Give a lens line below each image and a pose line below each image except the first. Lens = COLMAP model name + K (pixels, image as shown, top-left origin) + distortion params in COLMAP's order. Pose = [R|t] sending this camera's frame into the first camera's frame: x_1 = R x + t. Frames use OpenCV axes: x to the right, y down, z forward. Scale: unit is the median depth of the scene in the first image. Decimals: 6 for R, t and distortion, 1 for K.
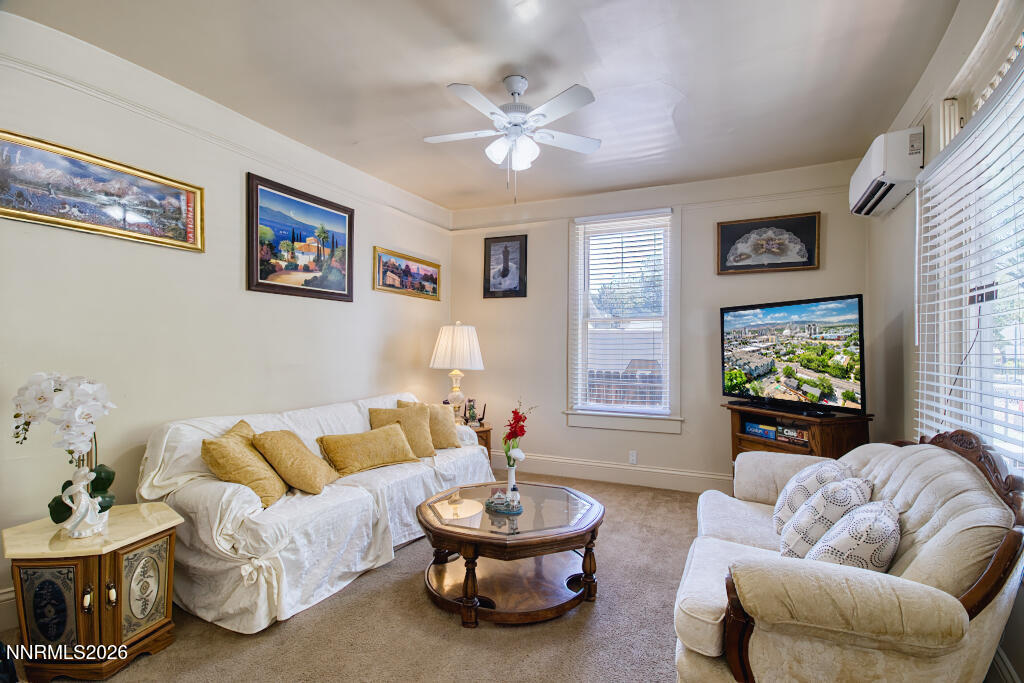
lens RADIAL K [[491.5, 0, 522.0], [0, 491.5, 341.2], [0, 0, 1]] dist [0.045008, -0.008222]
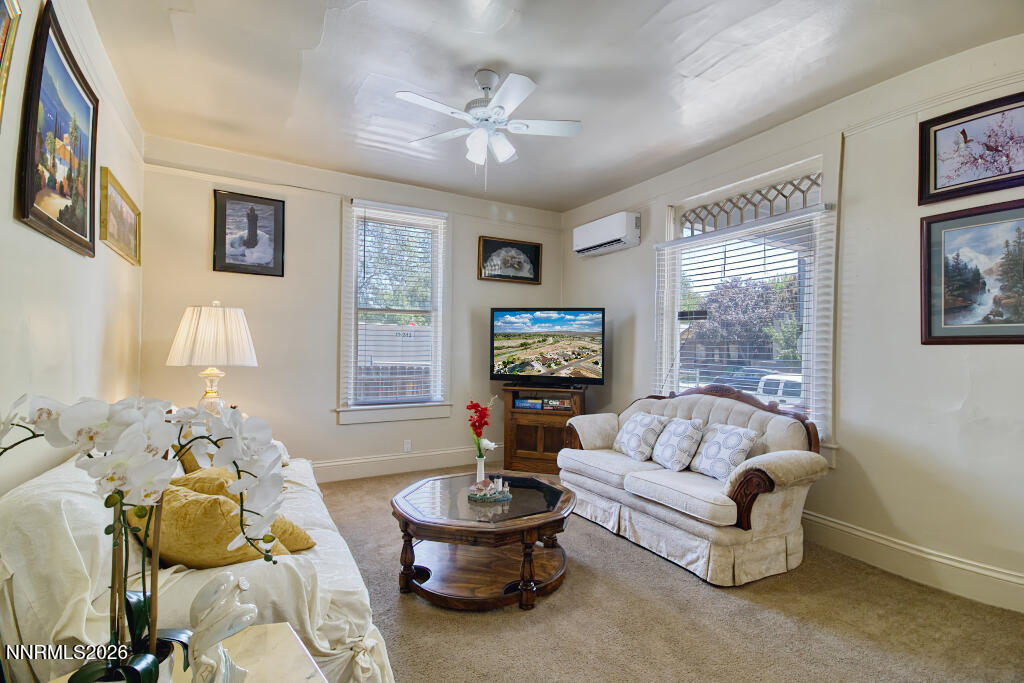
lens RADIAL K [[491.5, 0, 521.8], [0, 491.5, 340.2], [0, 0, 1]] dist [0.045008, -0.008222]
pose [[0.588522, 0.010285, 0.808416, -0.576313], [-0.021862, 0.999756, 0.003197, 0.007204], [-0.808185, -0.019555, 0.588603, 0.249075]]
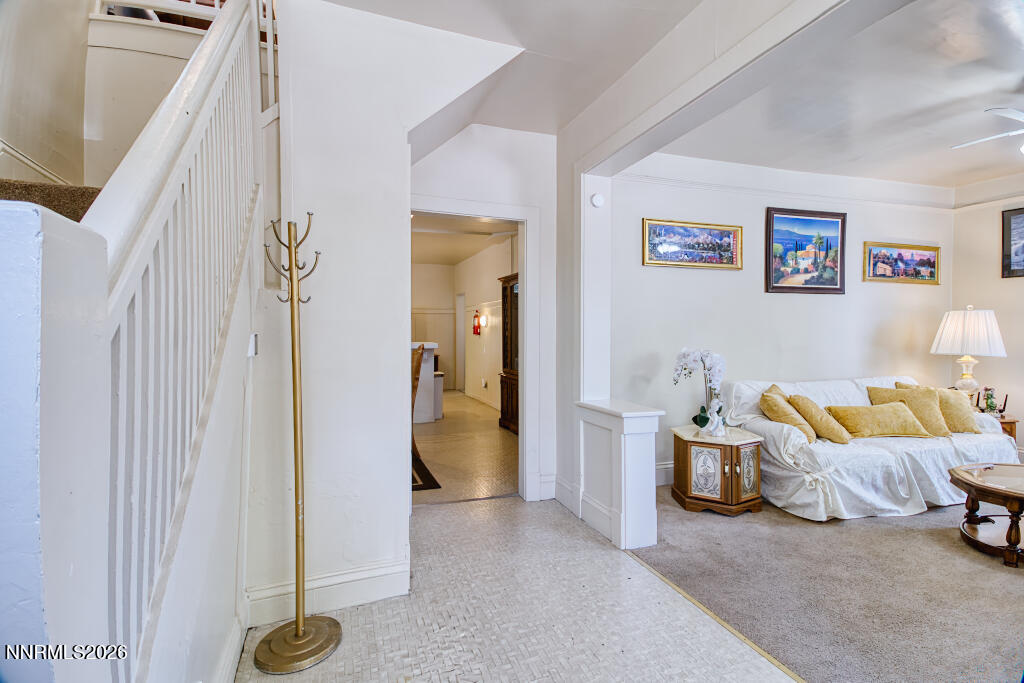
lens RADIAL K [[491.5, 0, 495.3], [0, 491.5, 334.9], [0, 0, 1]] dist [0.045008, -0.008222]
pose [[0.681819, -0.002706, -0.731516, -0.045848], [0.014249, 0.999853, 0.009582, -0.007144], [0.731382, -0.016957, 0.681757, -0.428427]]
